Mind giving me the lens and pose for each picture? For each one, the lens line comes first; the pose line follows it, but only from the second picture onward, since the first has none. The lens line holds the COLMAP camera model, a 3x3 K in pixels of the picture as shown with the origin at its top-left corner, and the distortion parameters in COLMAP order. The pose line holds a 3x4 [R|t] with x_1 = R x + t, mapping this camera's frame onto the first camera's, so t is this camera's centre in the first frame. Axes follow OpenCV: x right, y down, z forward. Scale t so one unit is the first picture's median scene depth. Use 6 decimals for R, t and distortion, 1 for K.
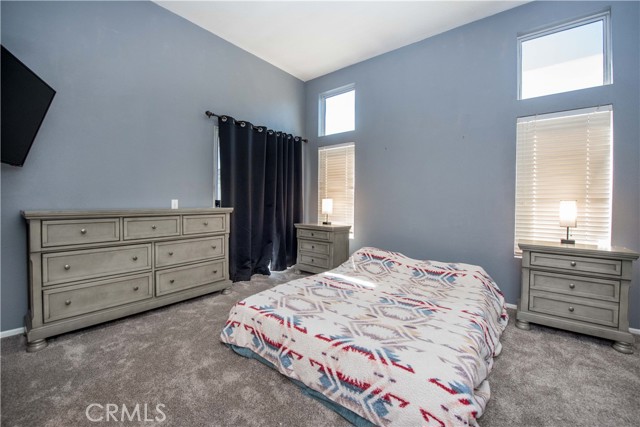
lens RADIAL K [[254.3, 0, 321.2], [0, 254.3, 214.2], [0, 0, 1]] dist [-0.019239, -0.005216]
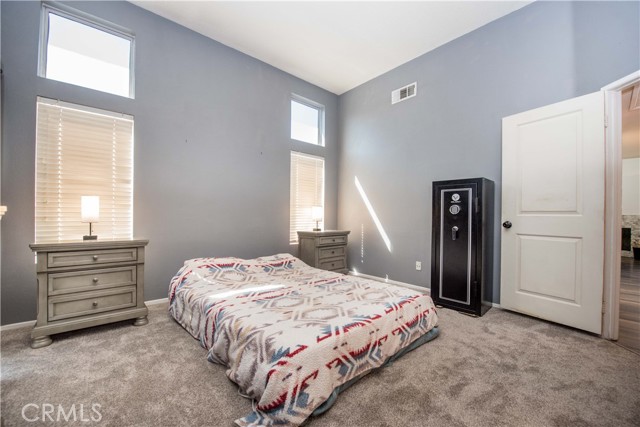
lens RADIAL K [[254.3, 0, 321.2], [0, 254.3, 214.2], [0, 0, 1]] dist [-0.019239, -0.005216]
pose [[0.170880, -0.010182, 0.985239, -0.946629], [0.031028, 0.999506, 0.004948, -0.006942], [-0.984803, 0.029725, 0.171112, 0.806030]]
